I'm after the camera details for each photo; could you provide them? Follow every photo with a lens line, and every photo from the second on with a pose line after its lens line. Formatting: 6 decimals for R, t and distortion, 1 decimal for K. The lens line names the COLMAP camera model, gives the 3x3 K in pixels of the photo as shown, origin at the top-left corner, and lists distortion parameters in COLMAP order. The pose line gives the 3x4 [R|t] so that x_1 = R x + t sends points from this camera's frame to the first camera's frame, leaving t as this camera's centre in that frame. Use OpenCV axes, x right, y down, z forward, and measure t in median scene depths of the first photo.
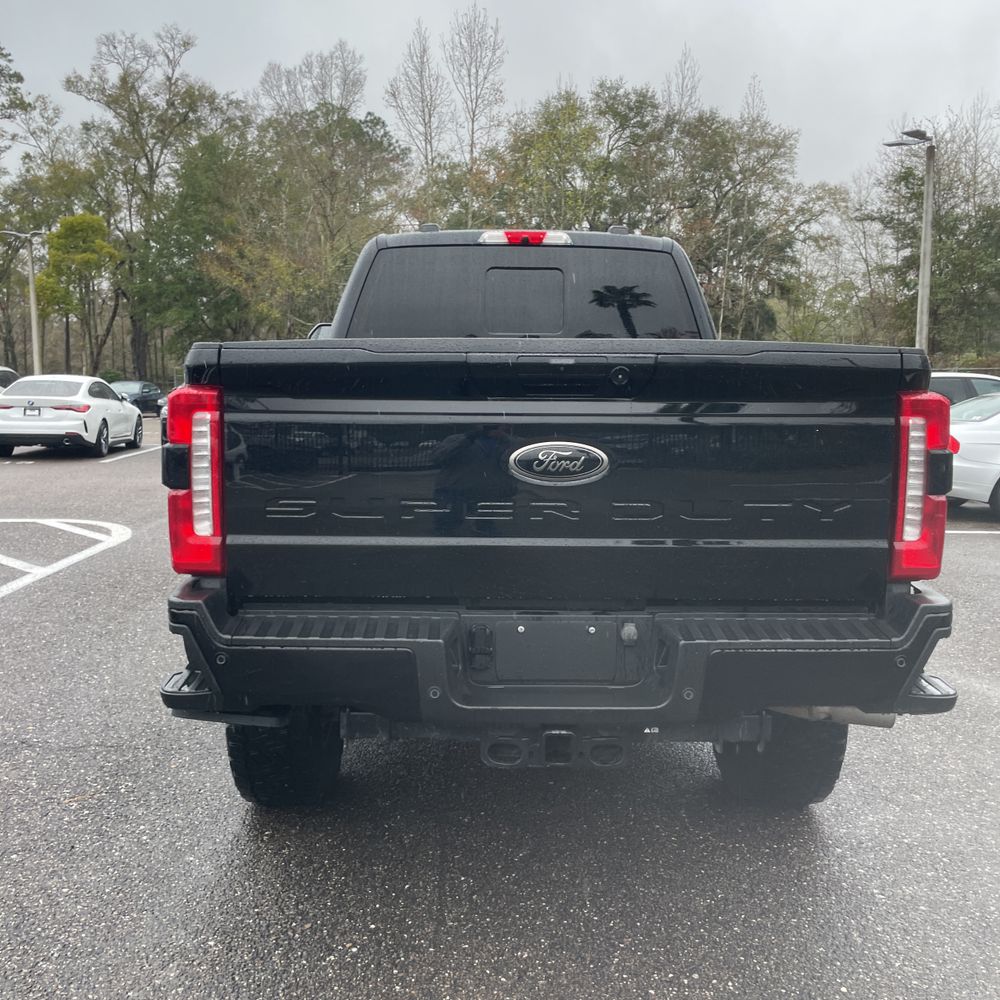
lens RADIAL K [[1006.3, 0, 492.3], [0, 1006.3, 488.4], [0, 0, 1]] dist [0.109072, -0.153727]
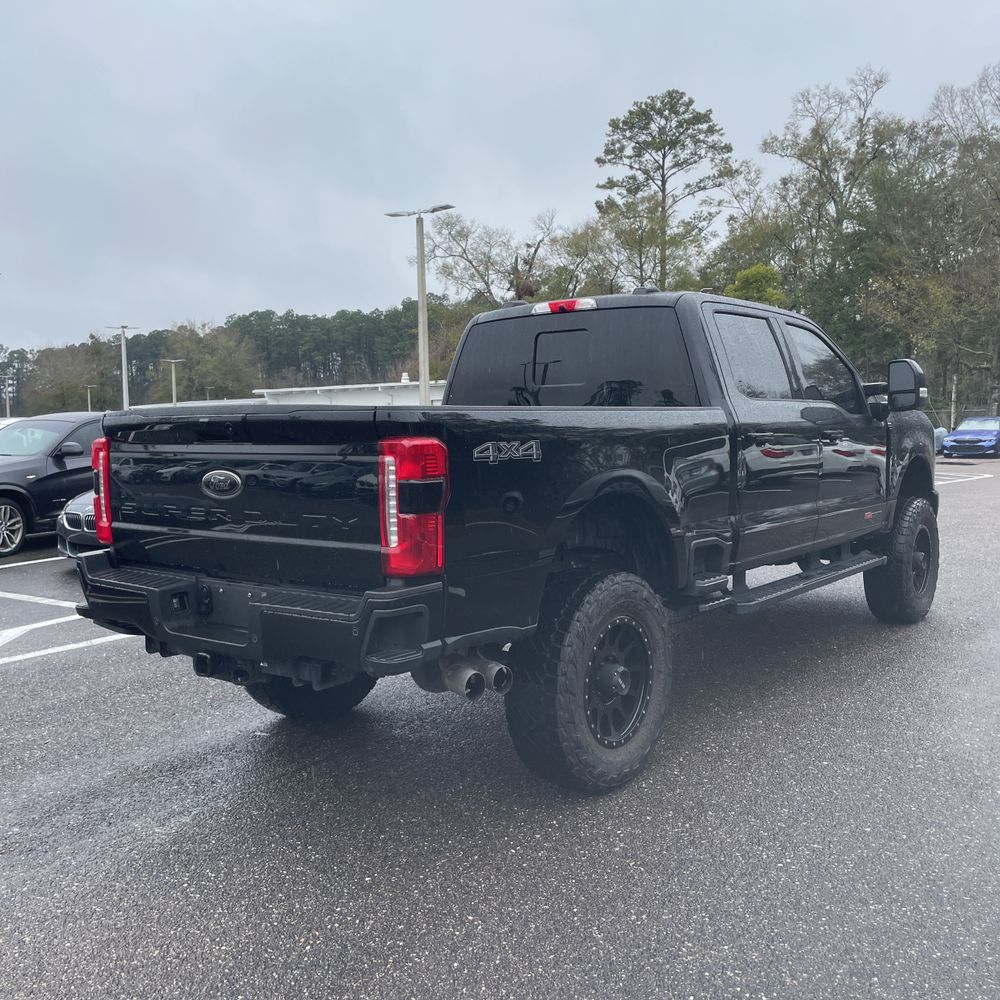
lens RADIAL K [[1006.3, 0, 492.3], [0, 1006.3, 488.4], [0, 0, 1]] dist [0.109072, -0.153727]
pose [[0.774968, 0.021861, -0.631622, 0.057473], [-0.044399, 0.998816, -0.019906, -0.000238], [0.630439, 0.043470, 0.775021, 0.001810]]
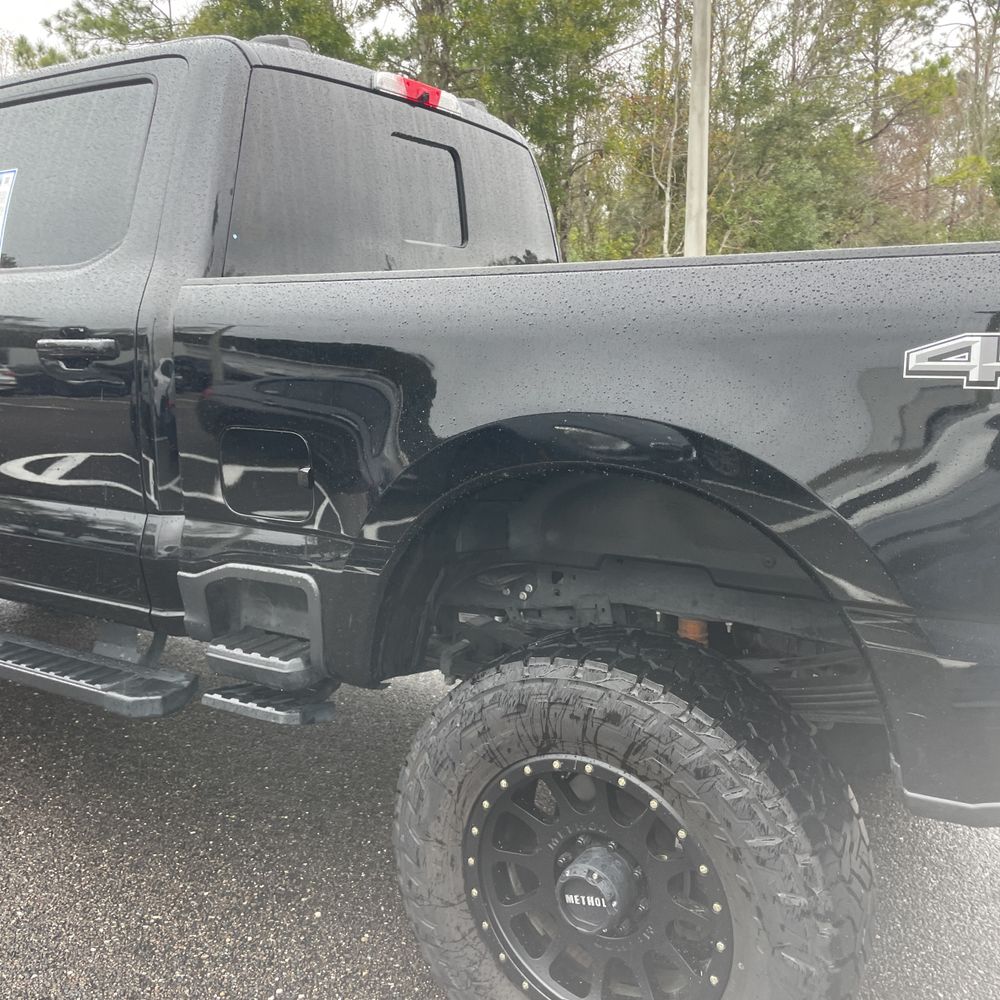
lens RADIAL K [[1006.3, 0, 492.3], [0, 1006.3, 488.4], [0, 0, 1]] dist [0.109072, -0.153727]
pose [[0.542506, -0.144978, 0.827447, -0.040576], [0.101005, 0.989107, 0.107080, -0.004941], [-0.833958, 0.025484, 0.551239, 0.047810]]
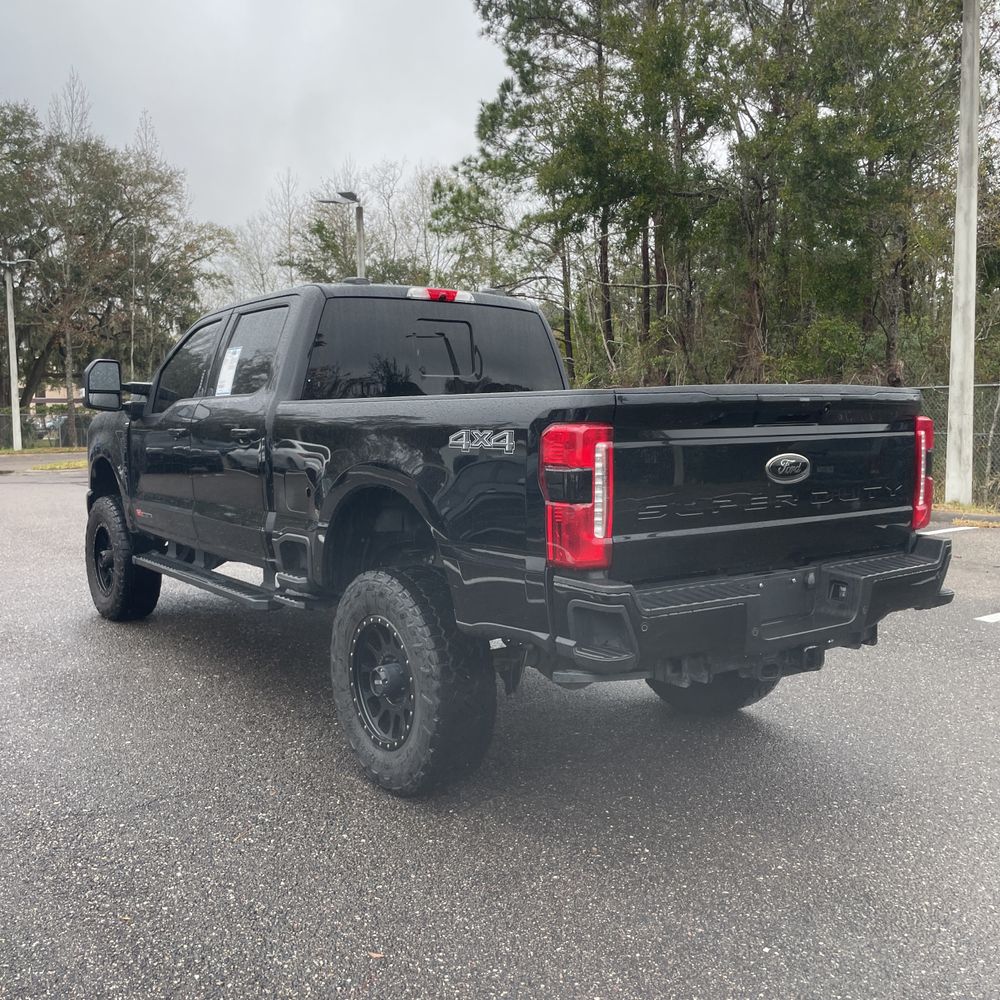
lens RADIAL K [[1006.3, 0, 492.3], [0, 1006.3, 488.4], [0, 0, 1]] dist [0.109072, -0.153727]
pose [[0.824005, -0.059365, 0.563464, -0.046670], [0.077409, 0.996966, -0.008165, -0.000681], [-0.561270, 0.050345, 0.826100, 0.000527]]
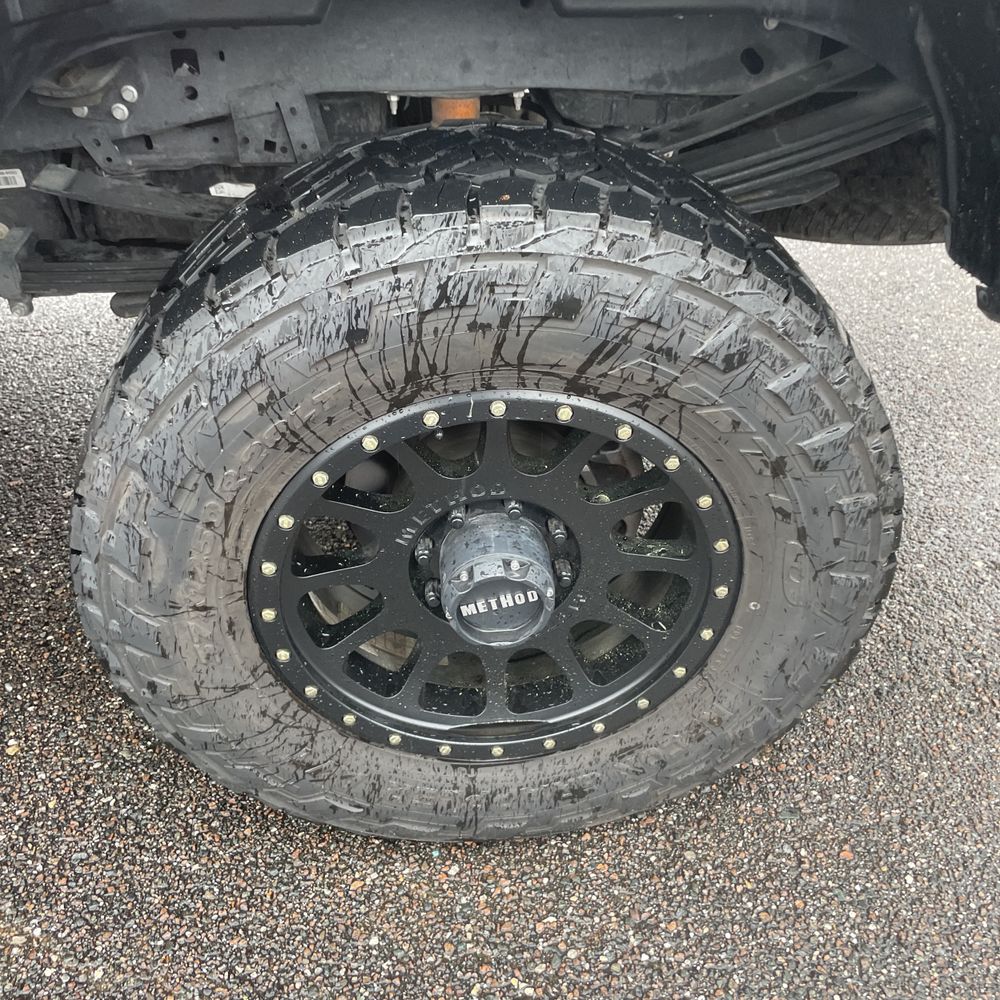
lens RADIAL K [[1006.3, 0, 492.3], [0, 1006.3, 488.4], [0, 0, 1]] dist [0.109072, -0.153727]
pose [[-0.059931, -0.599070, 0.798451, -0.028503], [0.113082, 0.790665, 0.601716, -0.001780], [-0.991777, 0.126352, 0.020358, 0.062674]]
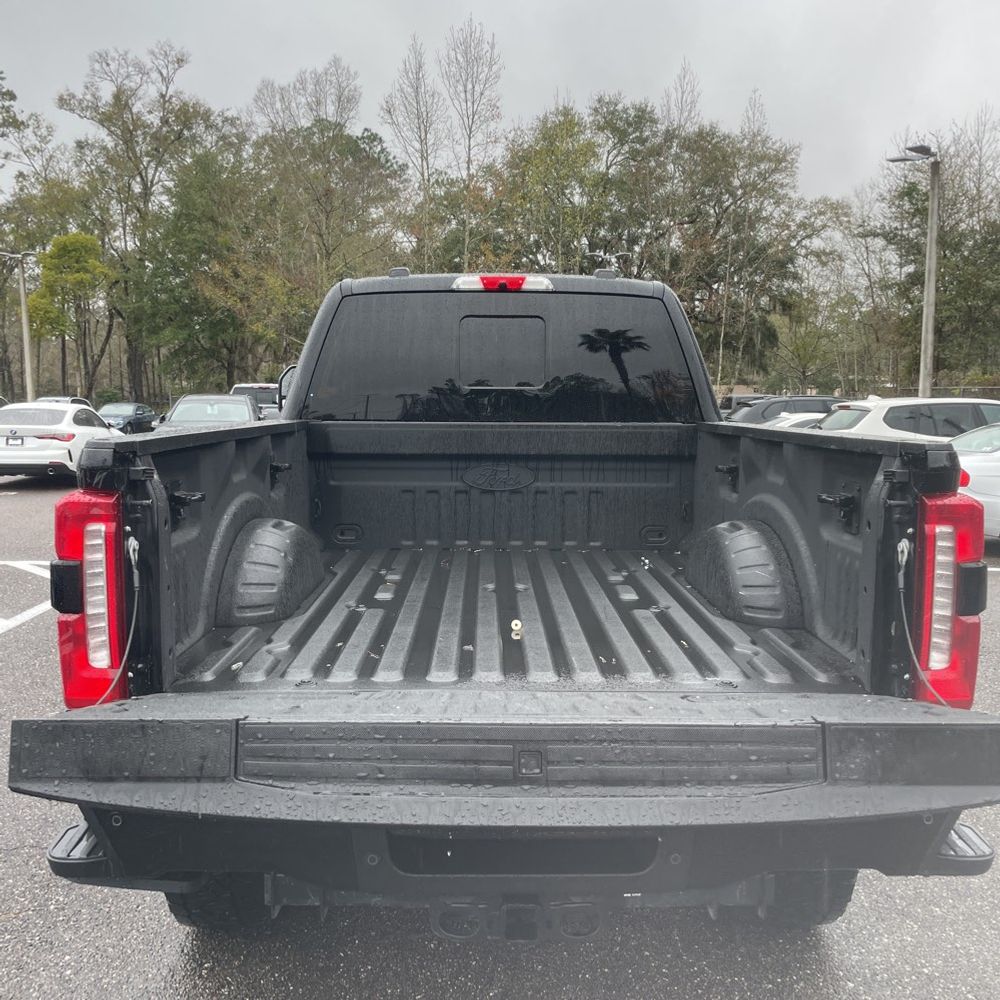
lens RADIAL K [[1011.0, 0, 488.9], [0, 1011.0, 506.9], [0, 0, 1]] dist [0.112995, -0.156001]
pose [[0.999983, -0.004423, -0.003898, 0.001784], [0.004429, 0.999989, 0.001659, -0.003636], [0.003891, -0.001676, 0.999991, 0.006232]]
